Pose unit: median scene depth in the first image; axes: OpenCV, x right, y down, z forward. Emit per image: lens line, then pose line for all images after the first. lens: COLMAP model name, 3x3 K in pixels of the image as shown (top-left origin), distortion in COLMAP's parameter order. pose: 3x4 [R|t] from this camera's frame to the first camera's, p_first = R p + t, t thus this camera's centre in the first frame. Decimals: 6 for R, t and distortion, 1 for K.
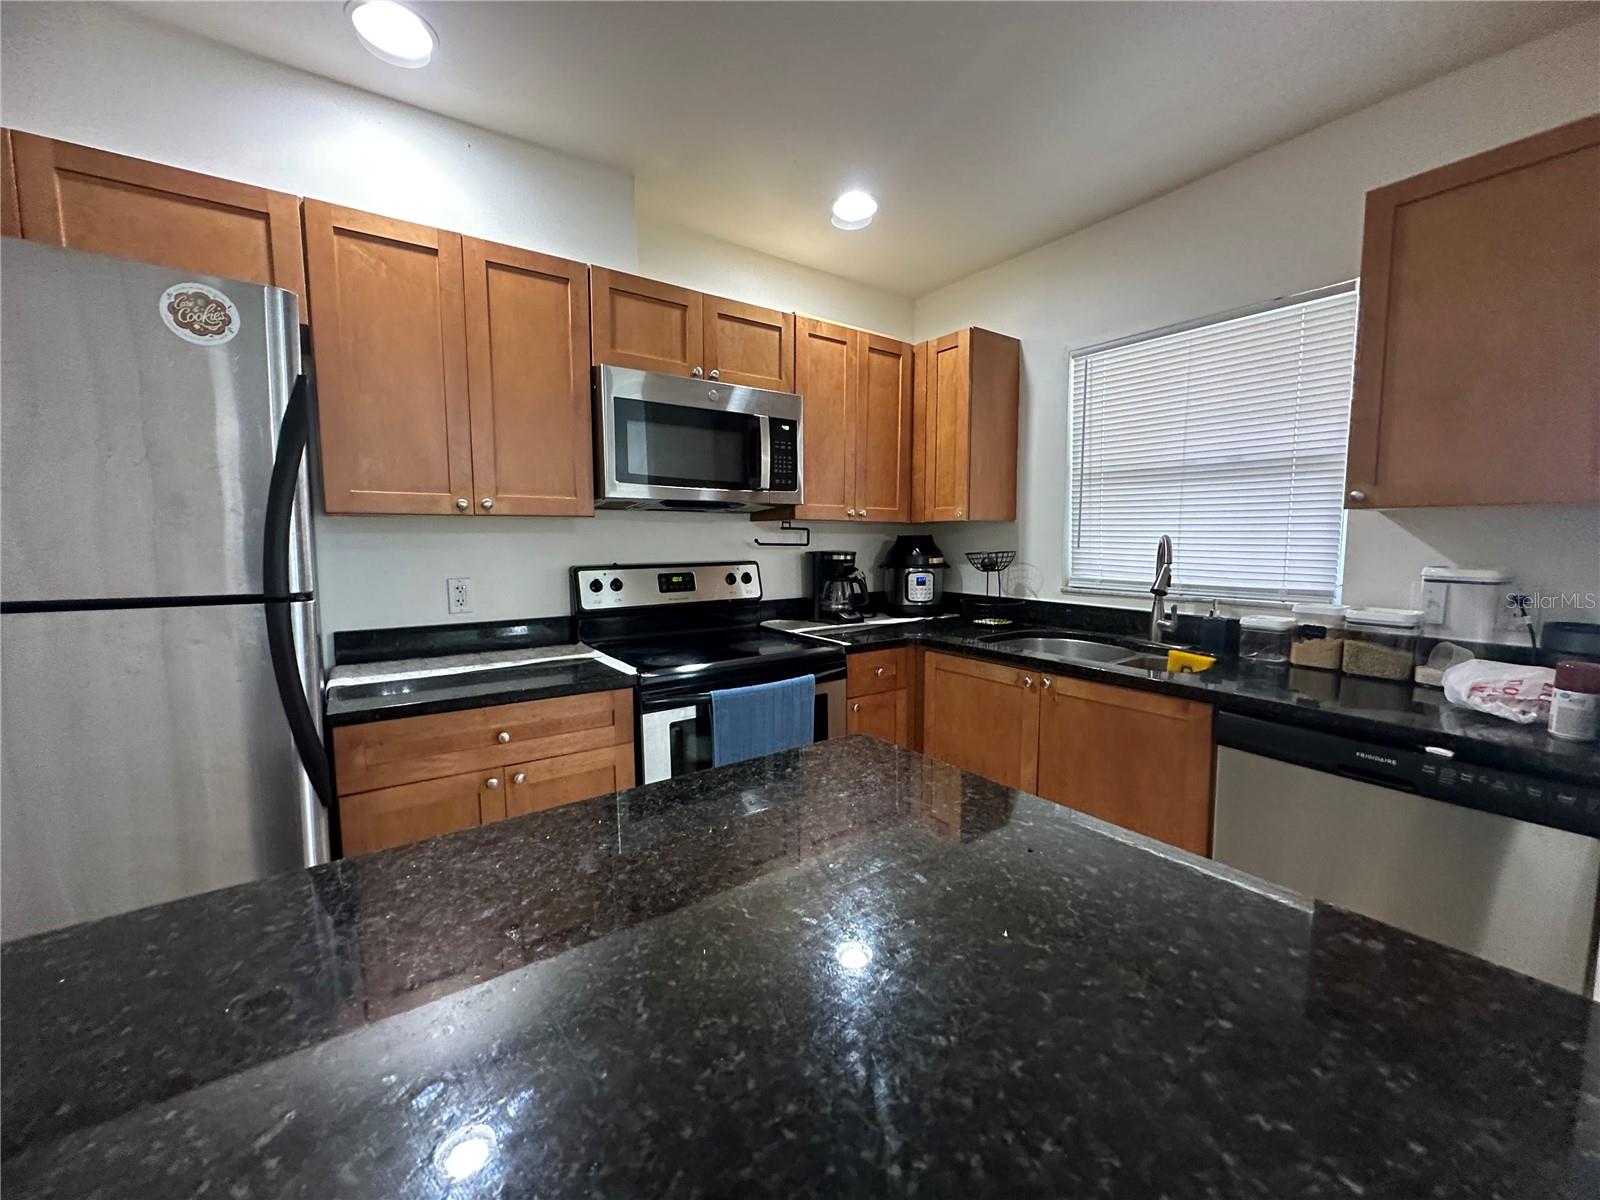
lens RADIAL K [[638.1, 0, 801.9], [0, 638.1, 601.2], [0, 0, 1]] dist [-0.006119, 0.003122]
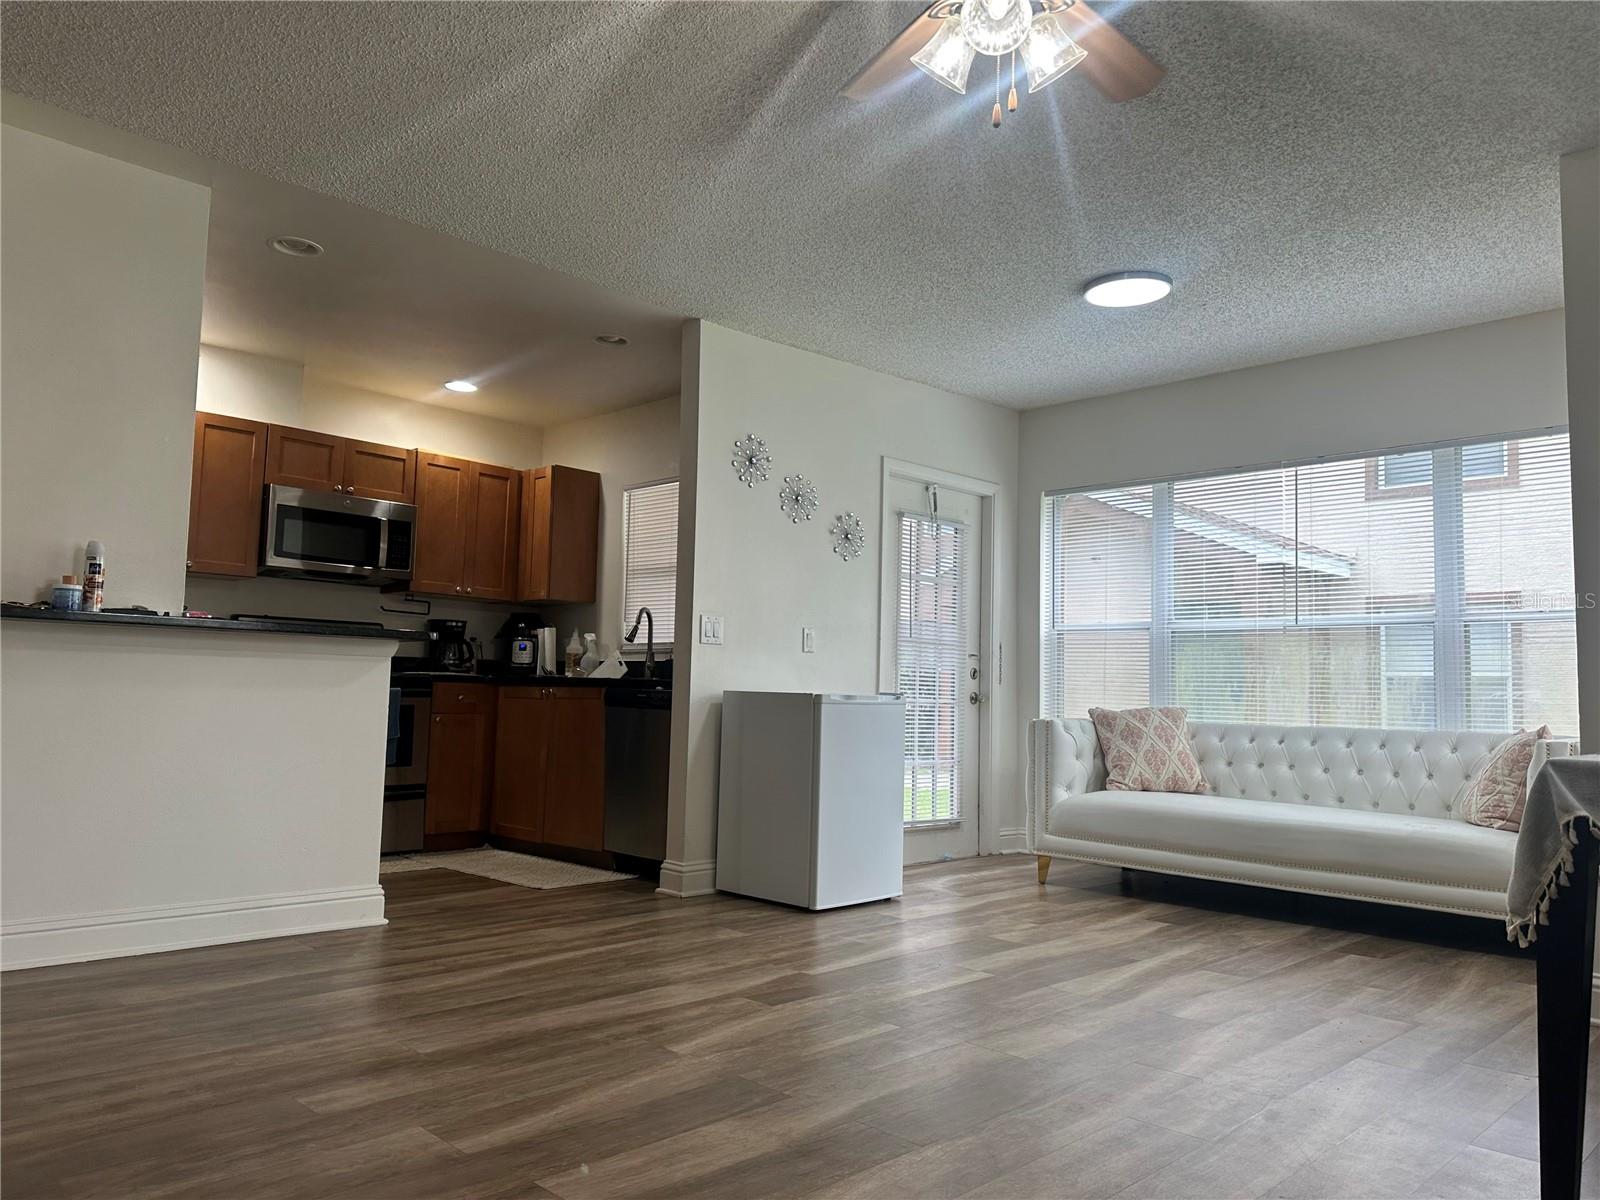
lens RADIAL K [[1158.3, 0, 834.7], [0, 1158.3, 616.8], [0, 0, 1]] dist [0.064323, -0.075048]
pose [[0.982151, 0.046200, 0.182333, 0.528220], [-0.015380, 0.985845, -0.166950, 0.407468], [-0.187466, 0.161165, 0.968959, -1.964451]]
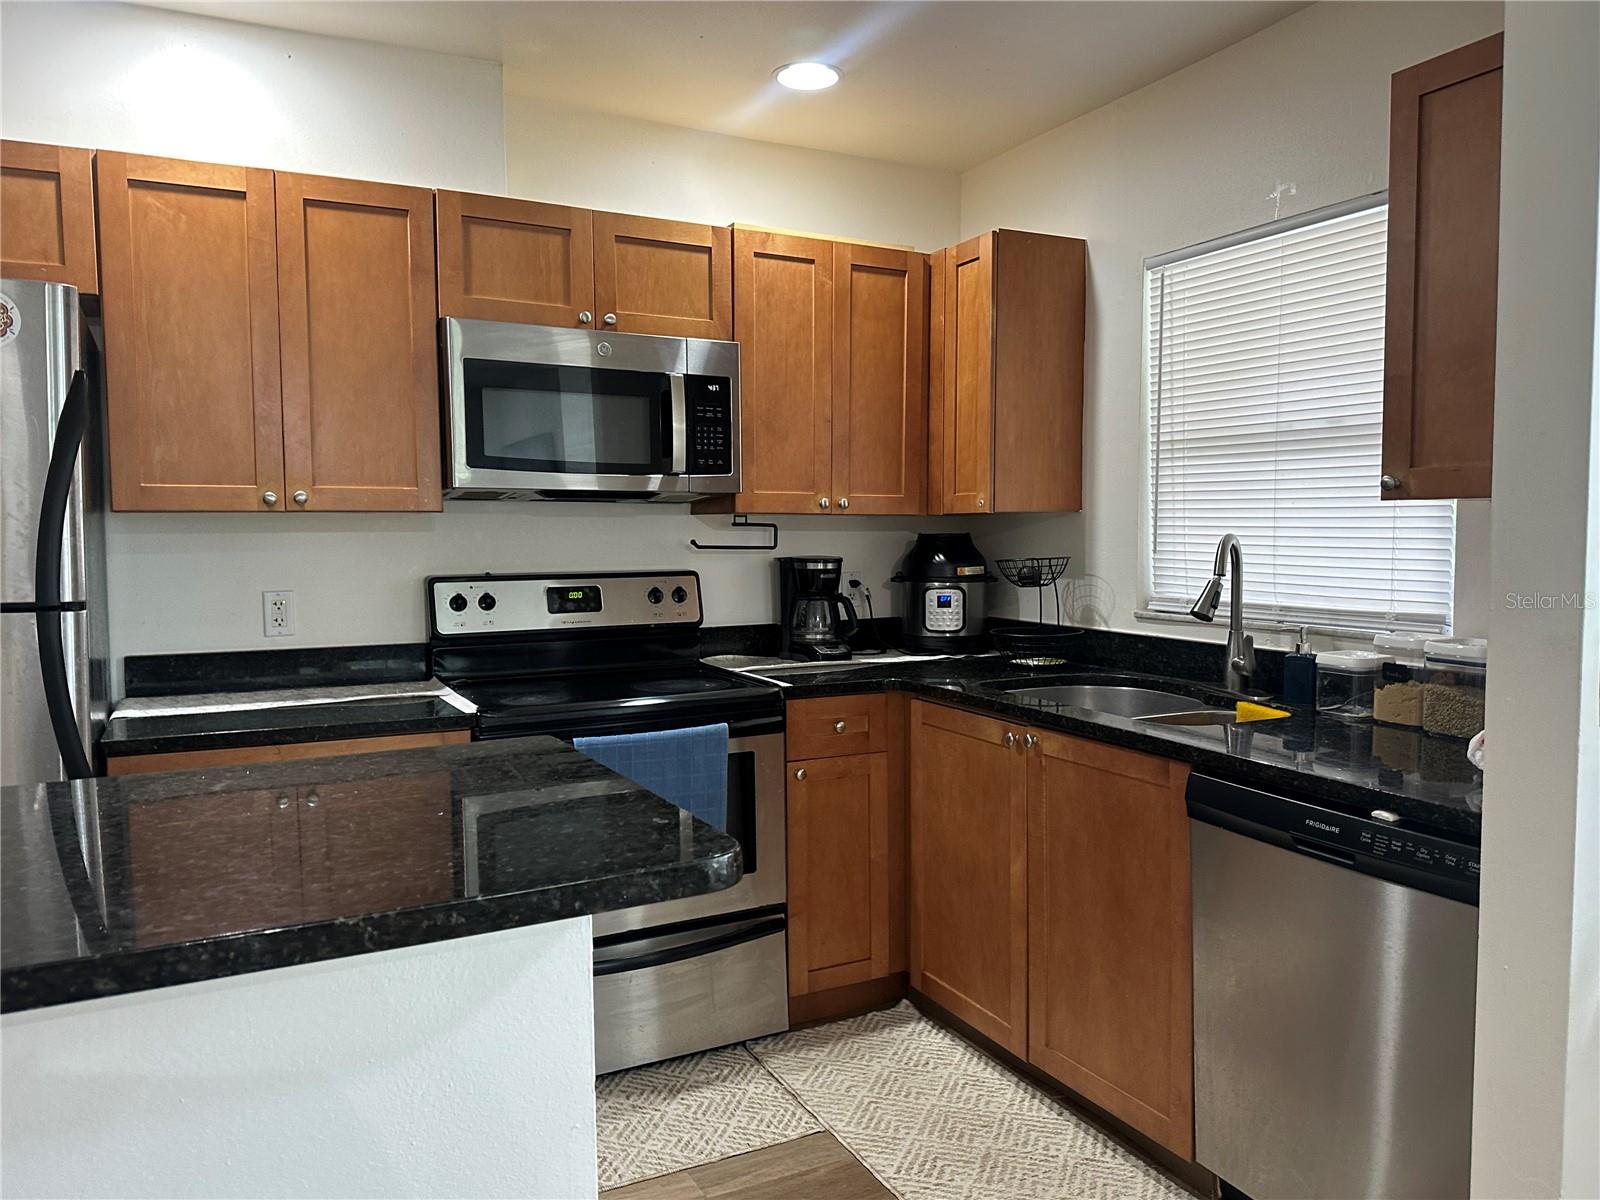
lens RADIAL K [[1158.3, 0, 811.4], [0, 1158.3, 616.2], [0, 0, 1]] dist [0.064323, -0.075048]
pose [[0.989903, 0.008251, -0.141503, 0.311733], [-0.011837, 0.999629, -0.024522, 0.022182], [0.141249, 0.025949, 0.989634, -0.323929]]
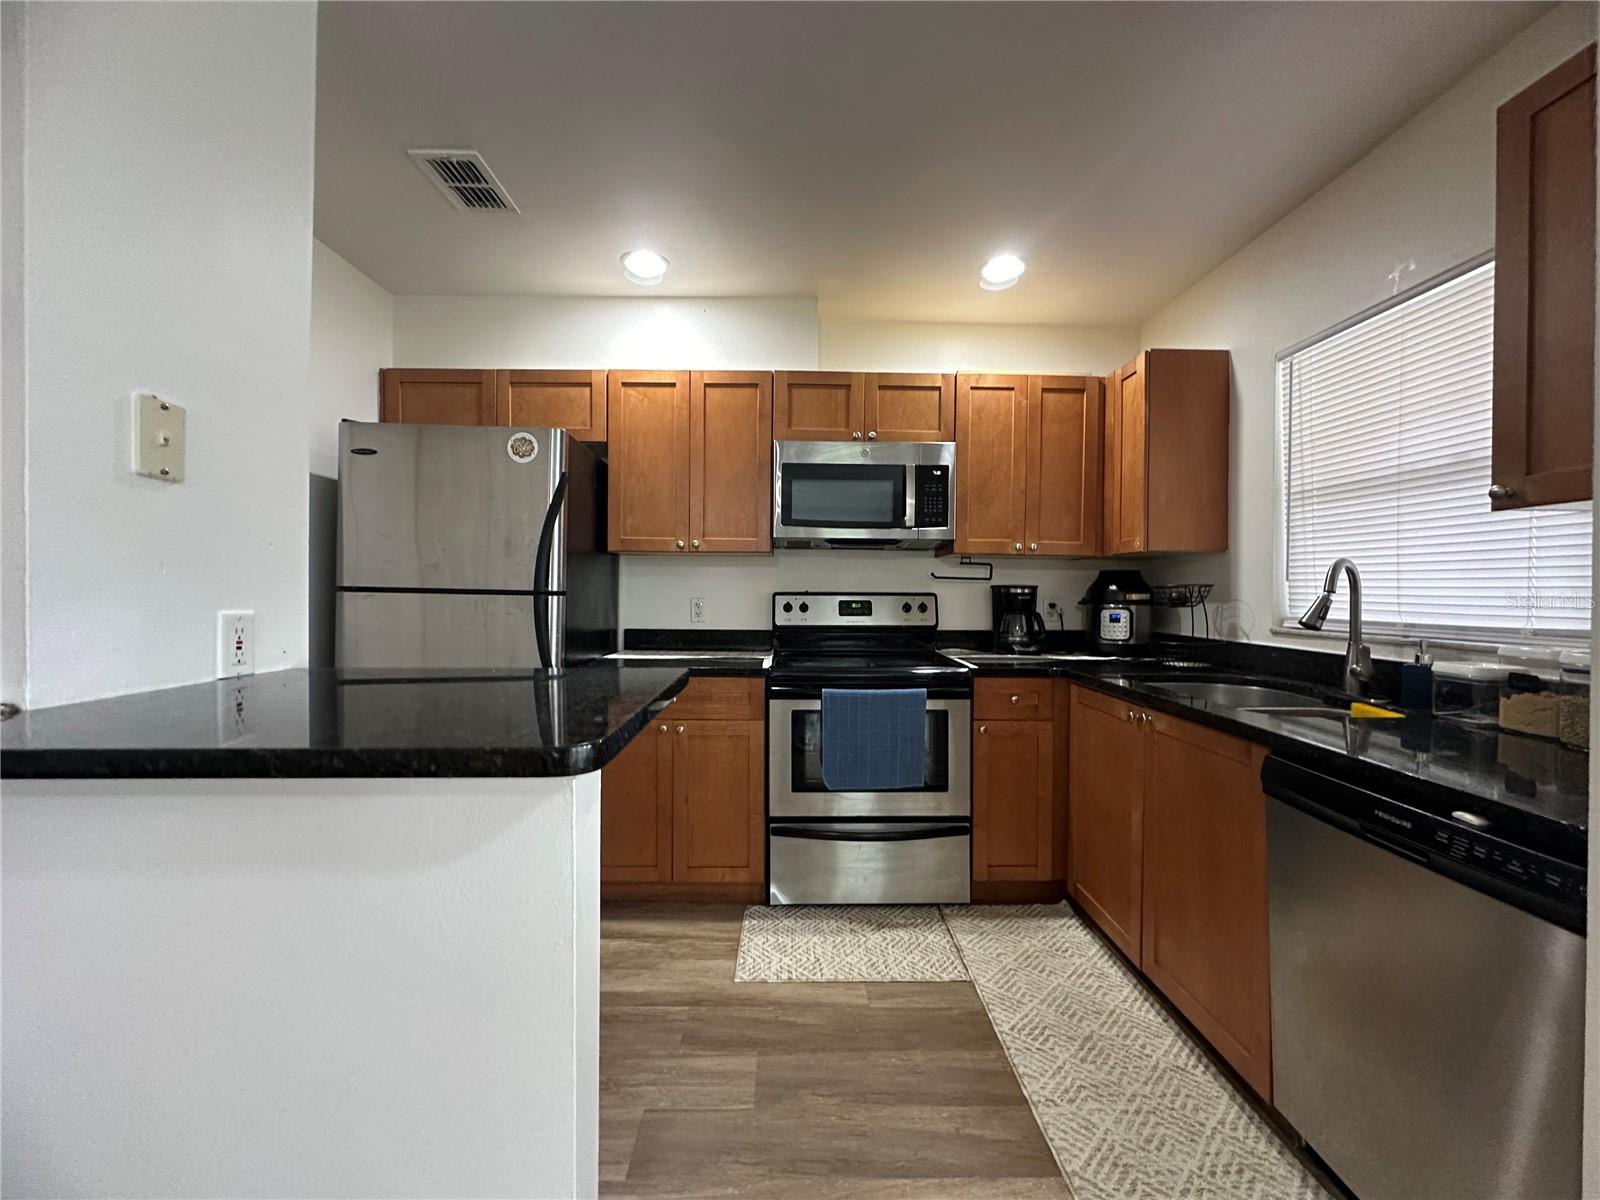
lens RADIAL K [[638.1, 0, 798.7], [0, 638.1, 600.1], [0, 0, 1]] dist [-0.006119, 0.003122]
pose [[0.823522, 0.017385, -0.567019, 0.474890], [-0.066908, 0.995530, -0.066652, 0.051147], [0.563325, 0.092827, 0.821004, -0.053719]]
